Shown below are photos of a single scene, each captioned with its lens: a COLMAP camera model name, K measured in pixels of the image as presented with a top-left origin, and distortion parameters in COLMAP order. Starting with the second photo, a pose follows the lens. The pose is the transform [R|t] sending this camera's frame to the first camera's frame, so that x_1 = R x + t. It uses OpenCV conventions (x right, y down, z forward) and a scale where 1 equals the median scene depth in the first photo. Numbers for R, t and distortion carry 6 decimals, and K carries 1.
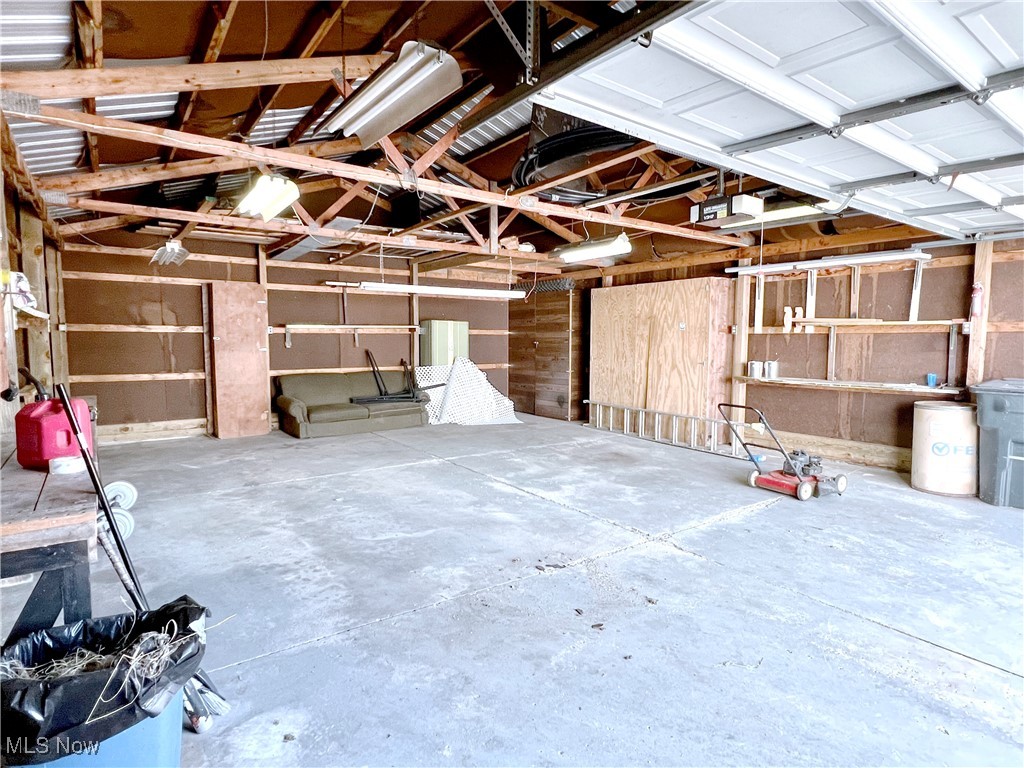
lens RADIAL K [[568.0, 0, 517.1], [0, 568.0, 385.3], [0, 0, 1]] dist [0.000757, -0.000246]
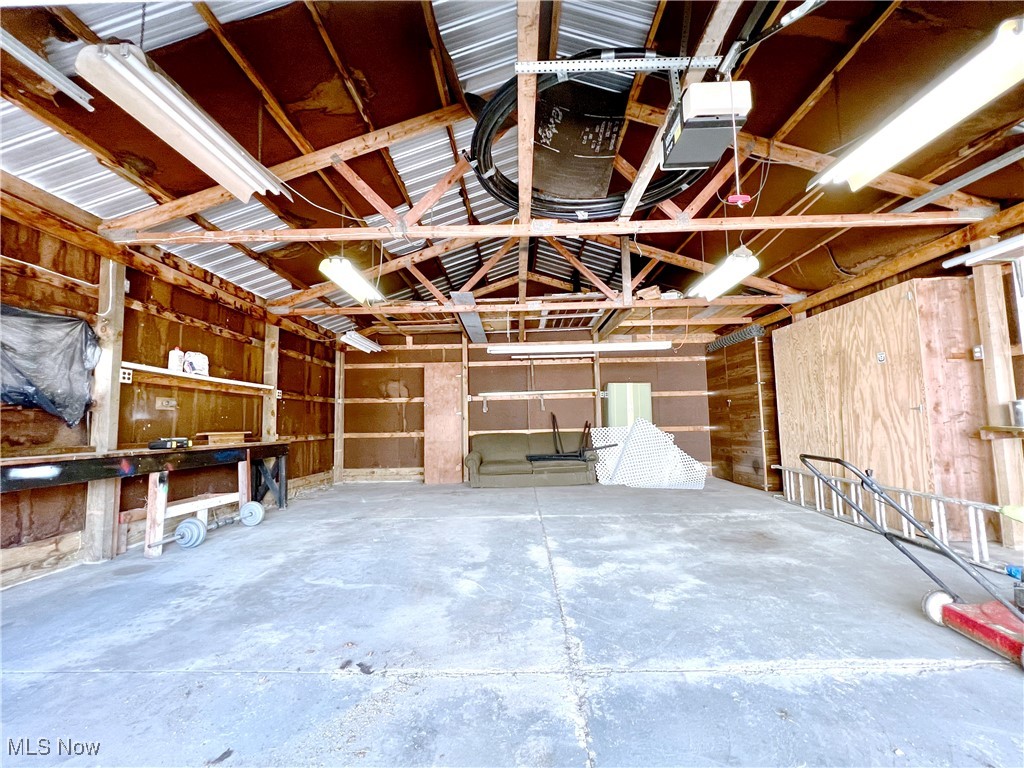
lens RADIAL K [[455.6, 0, 511.5], [0, 455.6, 381.4], [0, 0, 1]] dist [-0.000953, 0.000116]
pose [[0.792391, -0.077678, -0.605048, 0.259615], [-0.026313, 0.986584, -0.161121, 0.026200], [0.609446, 0.143591, 0.779716, 0.283902]]
